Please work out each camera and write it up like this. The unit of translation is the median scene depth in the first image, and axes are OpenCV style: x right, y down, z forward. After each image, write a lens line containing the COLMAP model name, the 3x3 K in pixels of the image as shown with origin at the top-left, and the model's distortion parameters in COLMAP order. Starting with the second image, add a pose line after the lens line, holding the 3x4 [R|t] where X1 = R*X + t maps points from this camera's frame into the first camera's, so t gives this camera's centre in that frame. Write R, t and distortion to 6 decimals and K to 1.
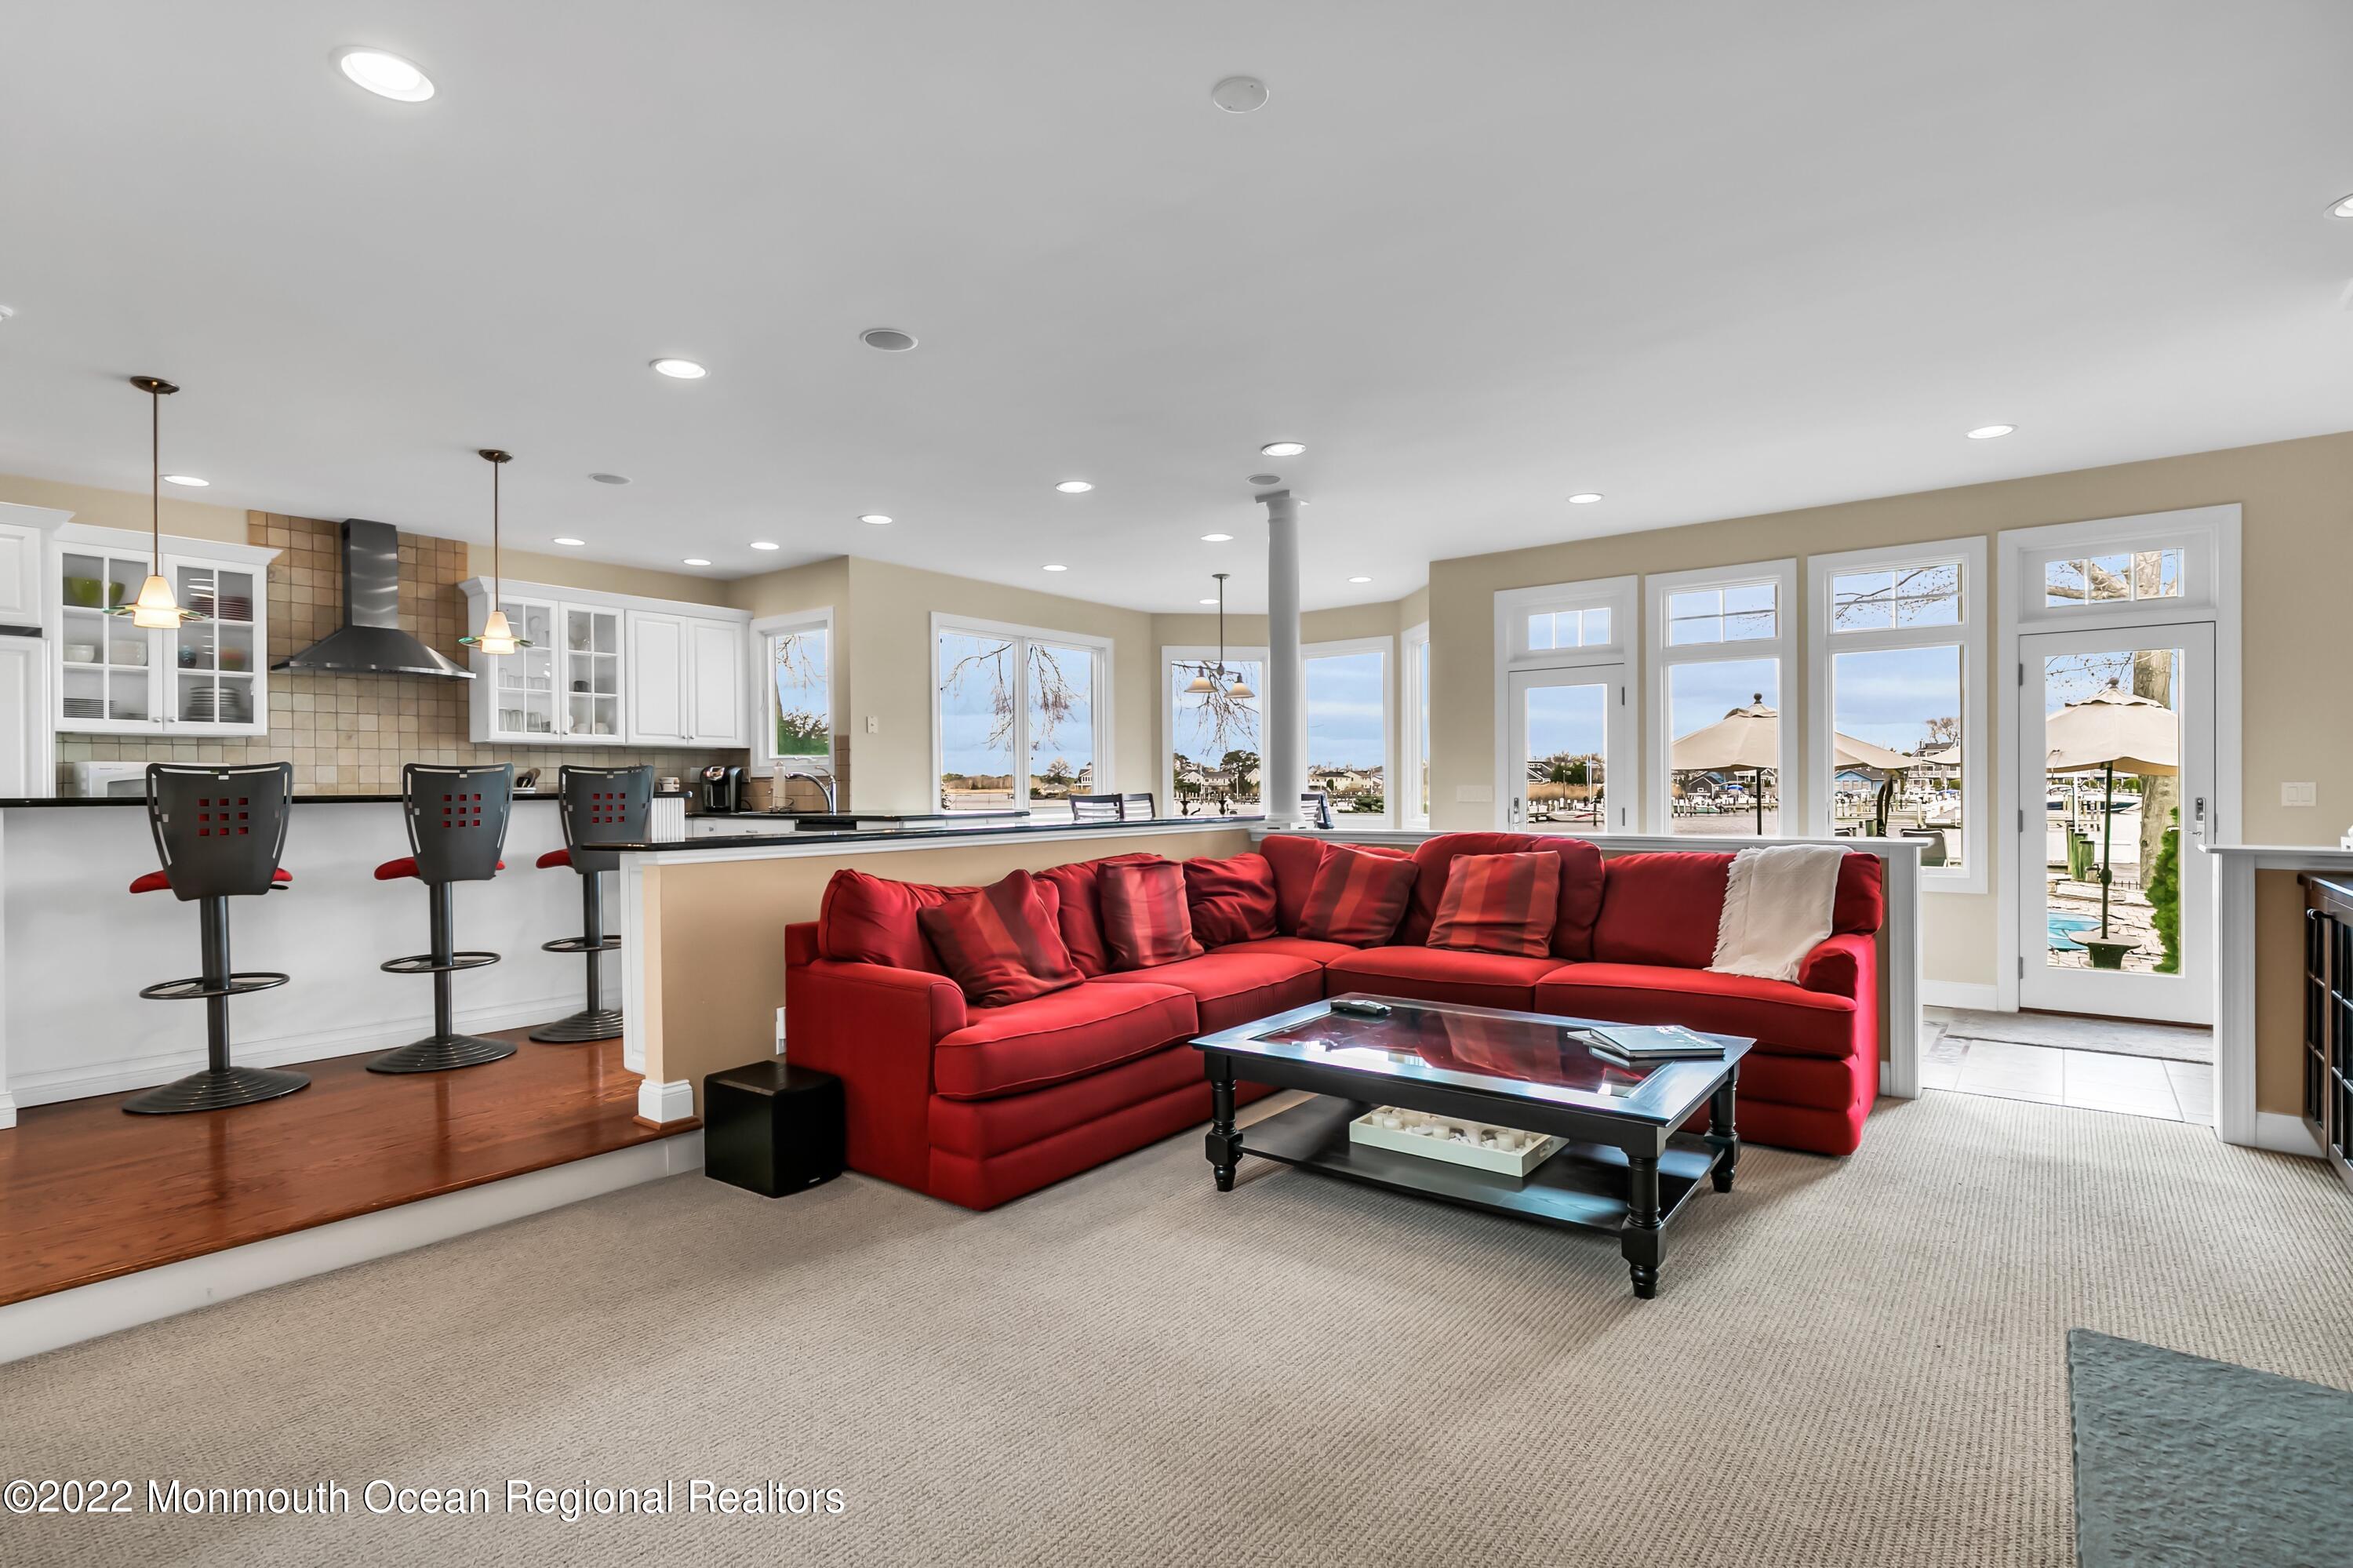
lens RADIAL K [[1114.8, 0, 1176.5], [0, 1114.8, 784.0], [0, 0, 1]] dist [-0.022029, 0.000014]
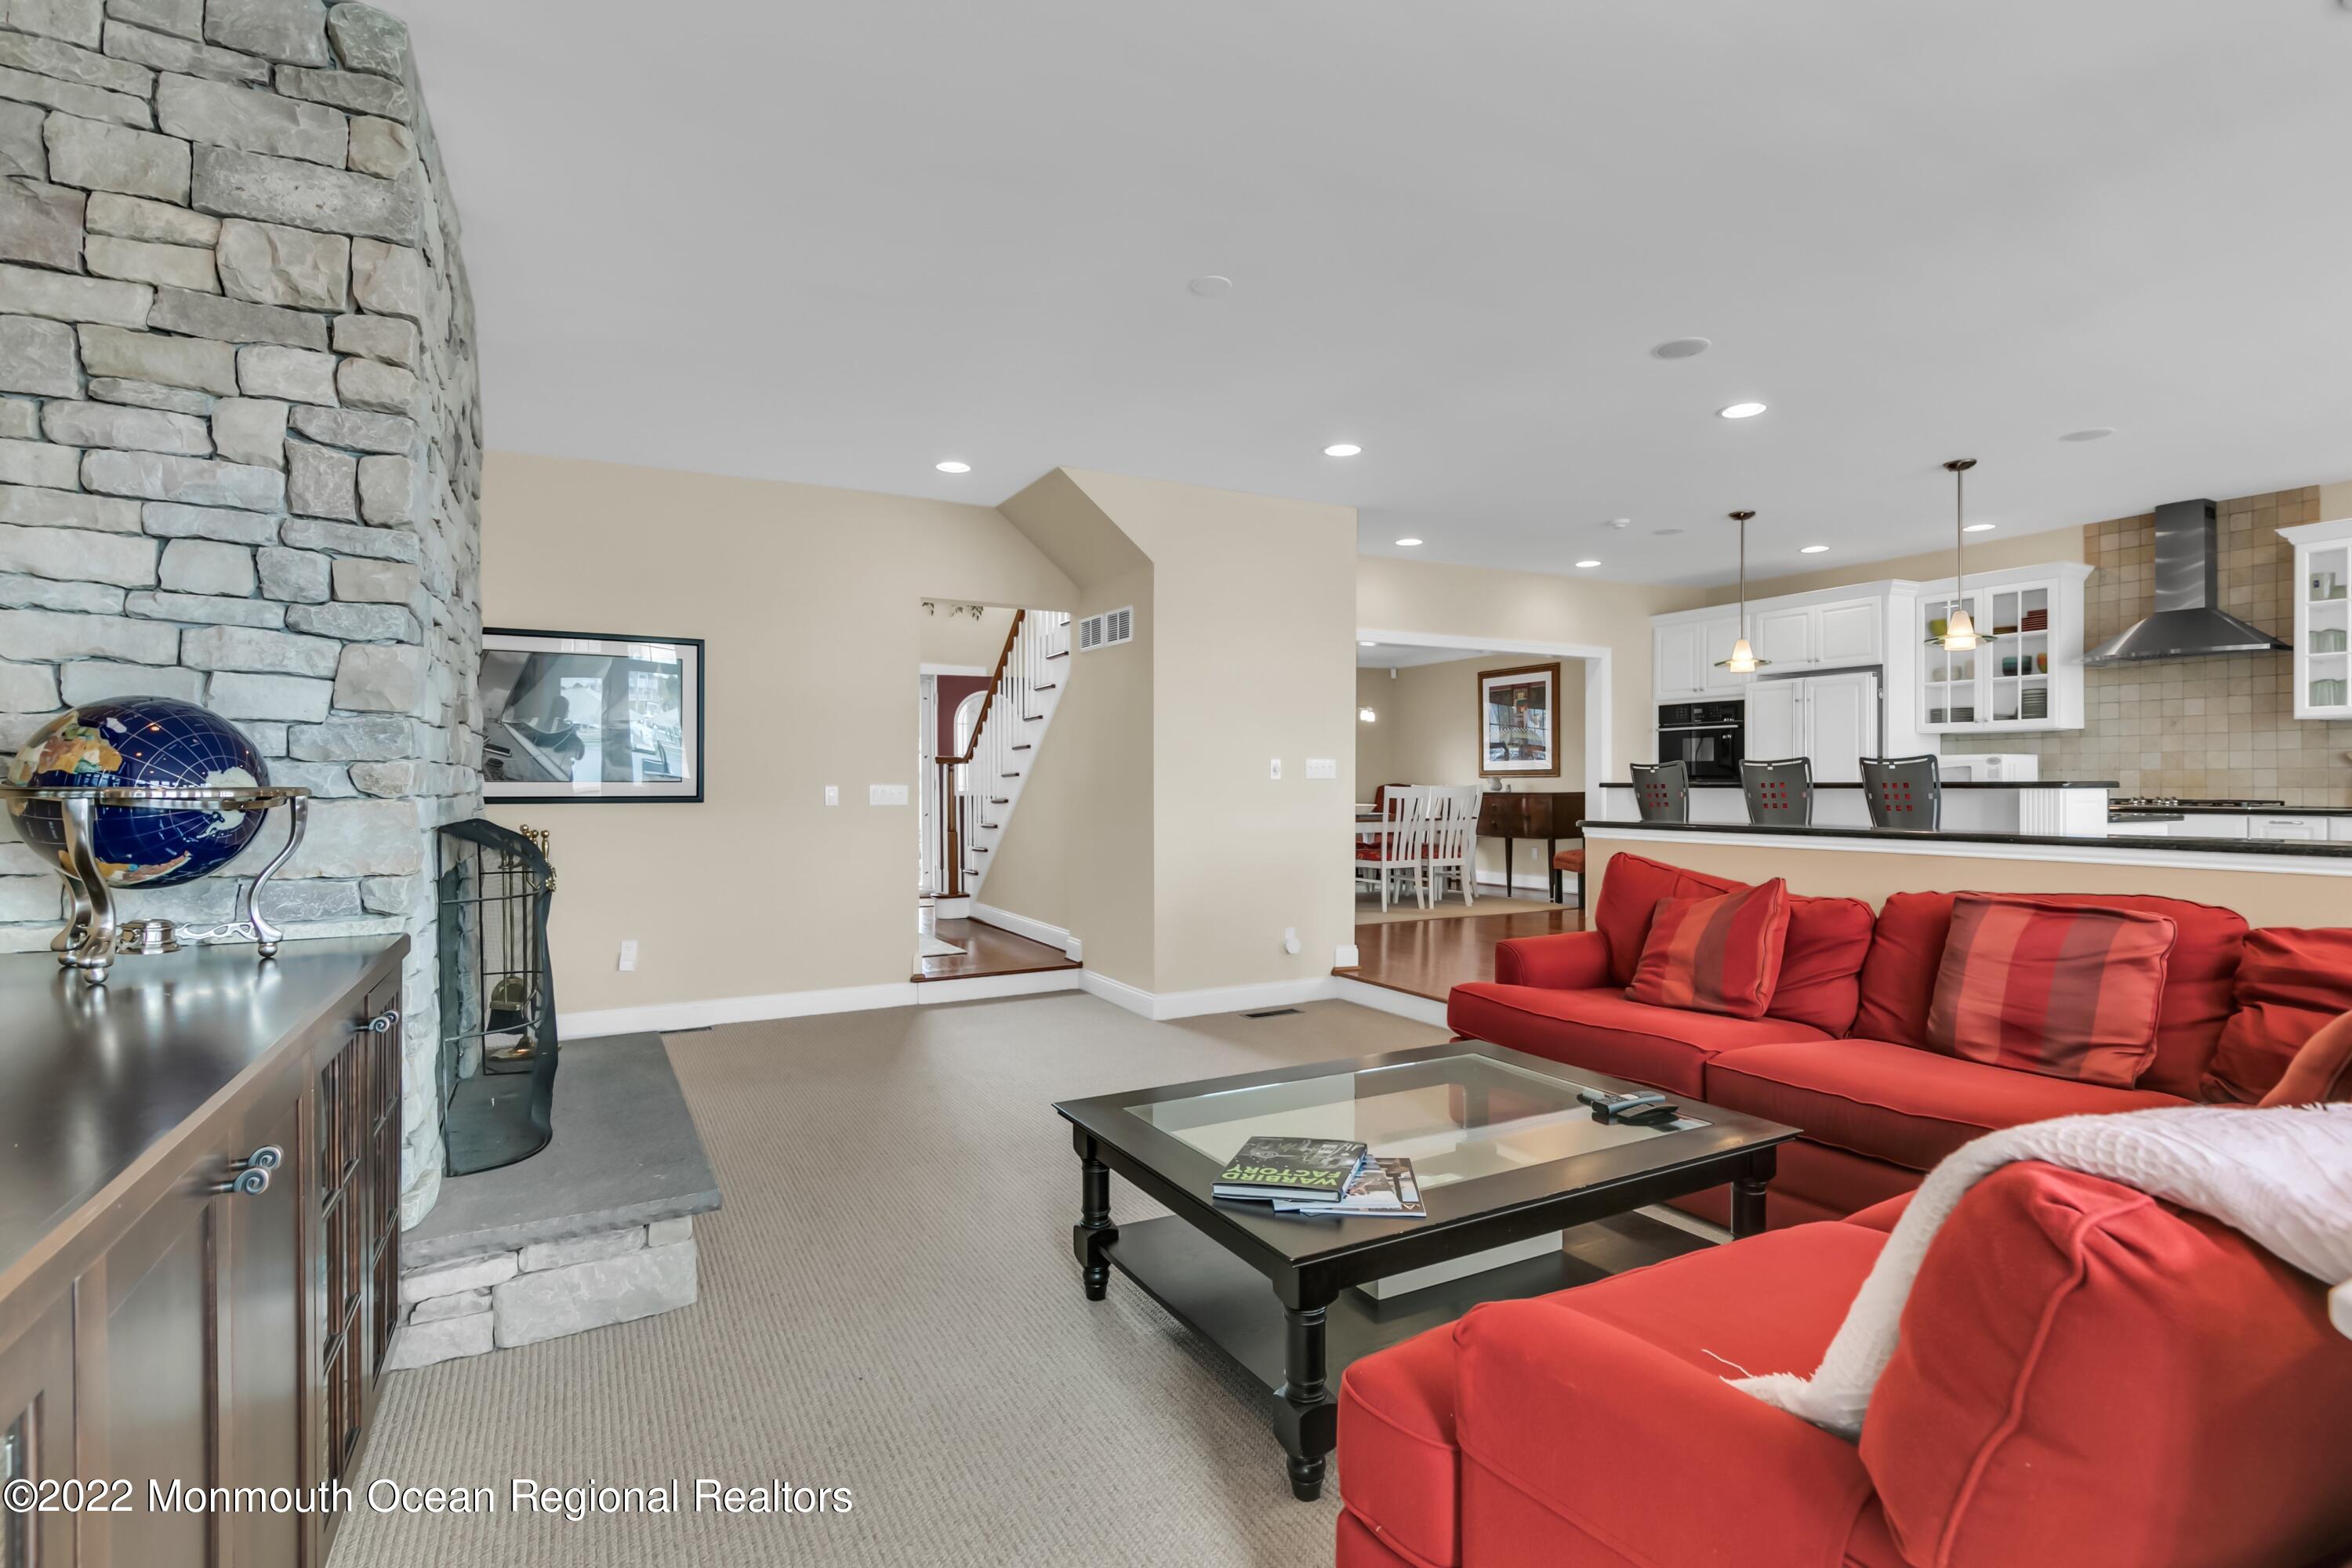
lens RADIAL K [[1081.1, 0, 1176.0], [0, 1081.1, 784.0], [0, 0, 1]] dist [0.008087, 0.000083]
pose [[-0.381179, 0.005879, -0.924482, 0.532749], [0.006638, 0.999971, 0.003622, 0.003207], [0.924477, -0.004756, -0.381208, 0.569520]]
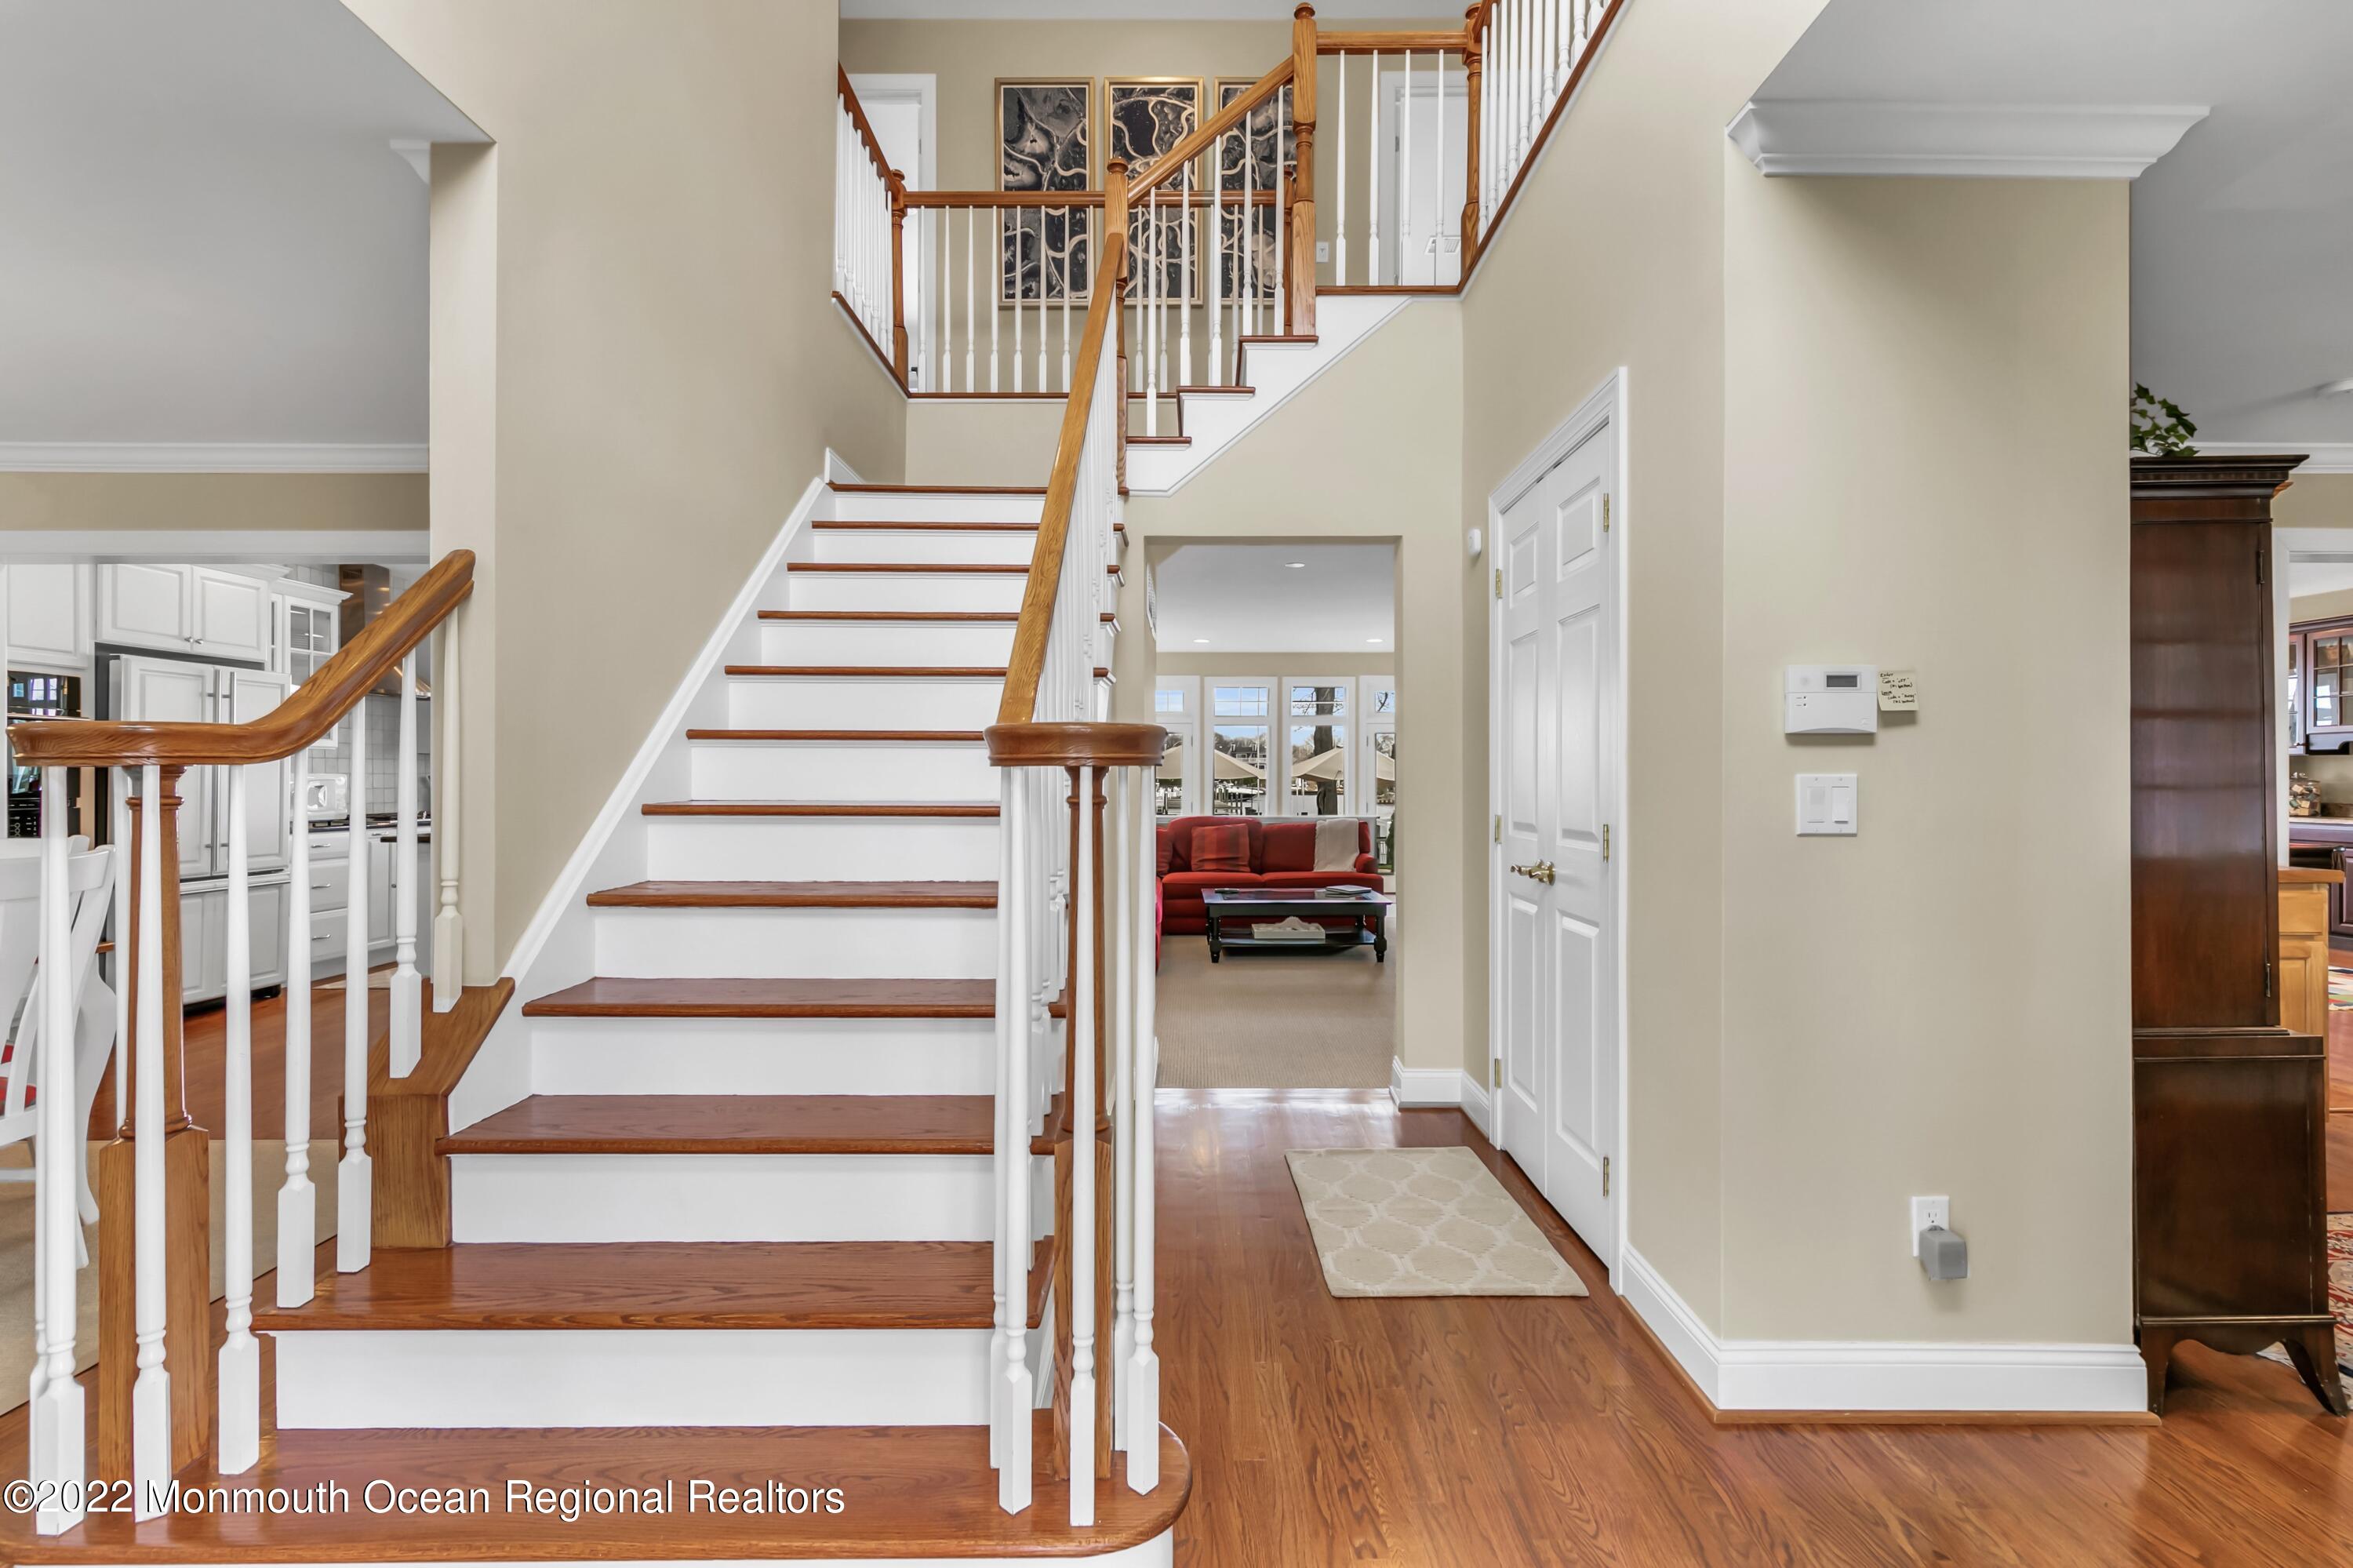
lens RADIAL K [[1081.6, 0, 1176.5], [0, 1081.6, 784.0], [0, 0, 1]] dist [0.008087, 0.000083]
pose [[0.774827, 0.004574, 0.632157, -0.785032], [-0.009317, 0.999948, 0.004186, -0.019694], [-0.632105, -0.009133, 0.774829, -0.408433]]
